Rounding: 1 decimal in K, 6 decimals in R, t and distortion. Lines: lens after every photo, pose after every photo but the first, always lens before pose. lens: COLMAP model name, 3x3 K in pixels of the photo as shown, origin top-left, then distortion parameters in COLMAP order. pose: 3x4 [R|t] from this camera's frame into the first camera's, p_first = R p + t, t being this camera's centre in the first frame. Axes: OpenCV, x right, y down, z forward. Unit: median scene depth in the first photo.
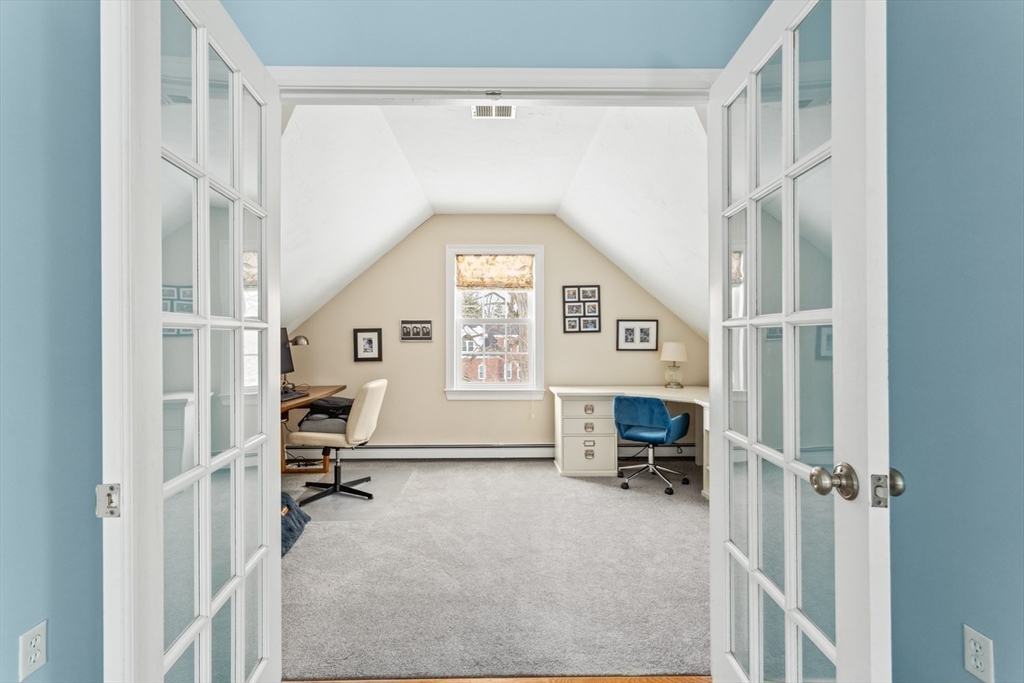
lens RADIAL K [[481.1, 0, 512.0], [0, 481.1, 341.5], [0, 0, 1]] dist [-0.004716, 0.000061]
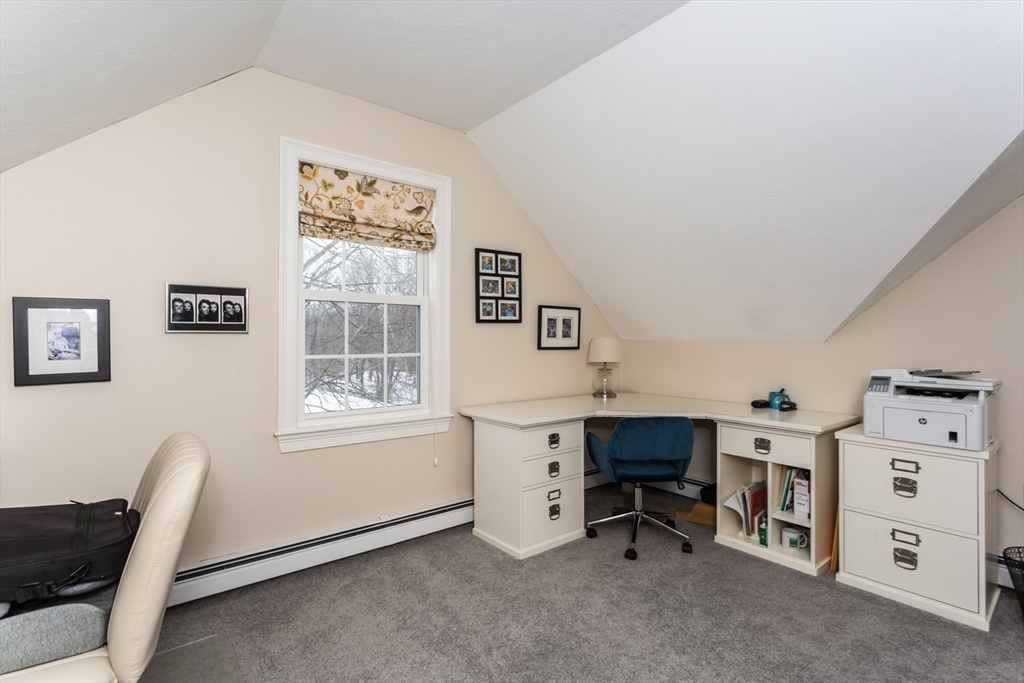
lens RADIAL K [[481.1, 0, 512.0], [0, 481.1, 341.5], [0, 0, 1]] dist [-0.004716, 0.000061]
pose [[0.805752, -0.000093, 0.592253, -0.232050], [-0.000821, 0.999999, 0.001275, 0.006772], [-0.592253, -0.001514, 0.805751, 0.458525]]
